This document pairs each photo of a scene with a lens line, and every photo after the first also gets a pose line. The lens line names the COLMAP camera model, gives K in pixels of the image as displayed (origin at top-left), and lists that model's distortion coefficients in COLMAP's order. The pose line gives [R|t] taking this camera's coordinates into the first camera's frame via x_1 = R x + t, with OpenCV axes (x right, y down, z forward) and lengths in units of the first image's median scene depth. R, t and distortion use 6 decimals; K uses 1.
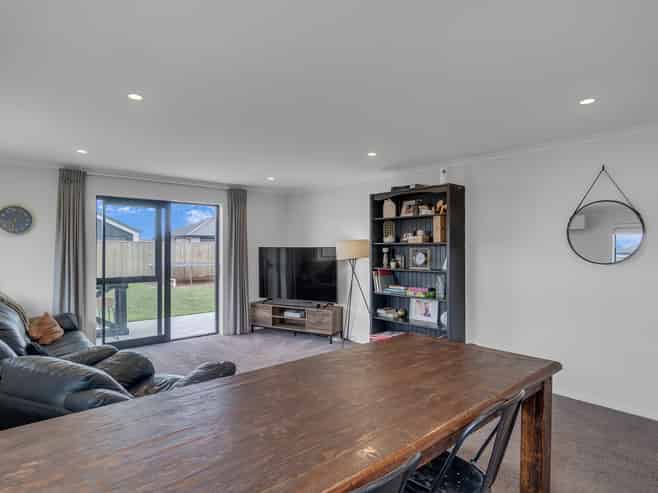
lens RADIAL K [[381.6, 0, 329.0], [0, 381.6, 246.5], [0, 0, 1]] dist [-0.018453, 0.000639]
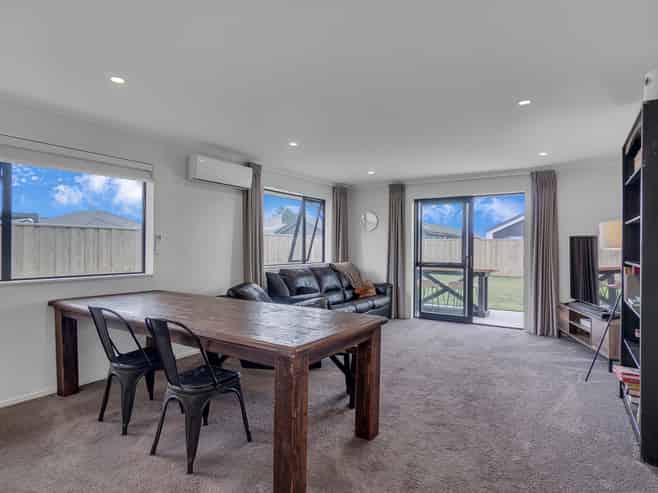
lens RADIAL K [[381.6, 0, 329.0], [0, 381.6, 246.5], [0, 0, 1]] dist [-0.018453, 0.000639]
pose [[0.247221, -0.000800, -0.968959, 0.536231], [-0.003478, 0.999992, -0.001713, 0.029549], [0.968953, 0.003794, 0.247216, 0.329073]]
